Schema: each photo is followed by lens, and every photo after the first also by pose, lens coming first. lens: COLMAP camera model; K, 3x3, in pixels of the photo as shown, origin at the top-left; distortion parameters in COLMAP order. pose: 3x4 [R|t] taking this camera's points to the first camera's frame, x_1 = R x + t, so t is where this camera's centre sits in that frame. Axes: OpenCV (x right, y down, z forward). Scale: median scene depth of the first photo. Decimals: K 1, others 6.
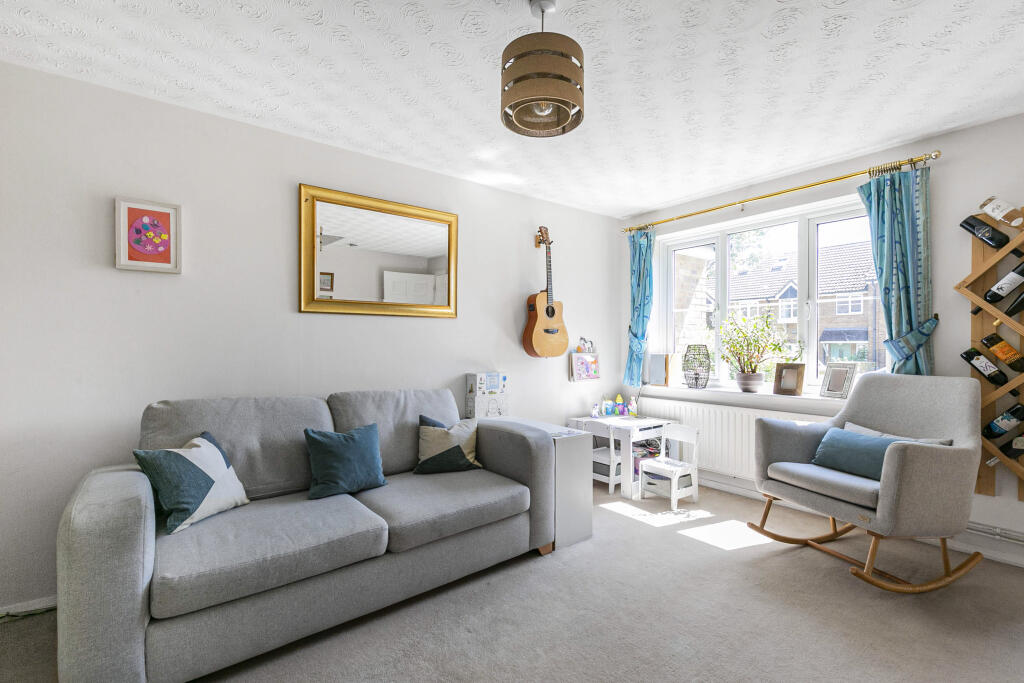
lens RADIAL K [[466.2, 0, 515.7], [0, 466.2, 341.0], [0, 0, 1]] dist [0.004608, 0.000183]
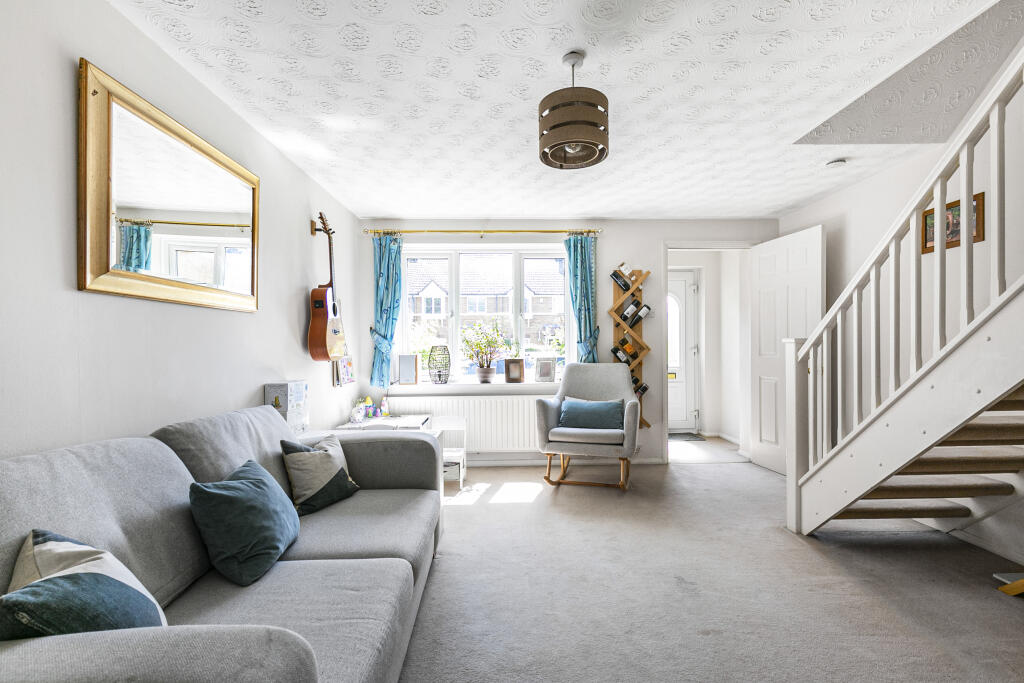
lens RADIAL K [[466.2, 0, 515.4], [0, 466.2, 341.8], [0, 0, 1]] dist [0.004608, 0.000183]
pose [[0.589048, 0.001484, 0.808096, -0.599374], [0.001482, 0.999995, -0.002917, 0.002150], [-0.808096, 0.002916, 0.589043, 0.253243]]
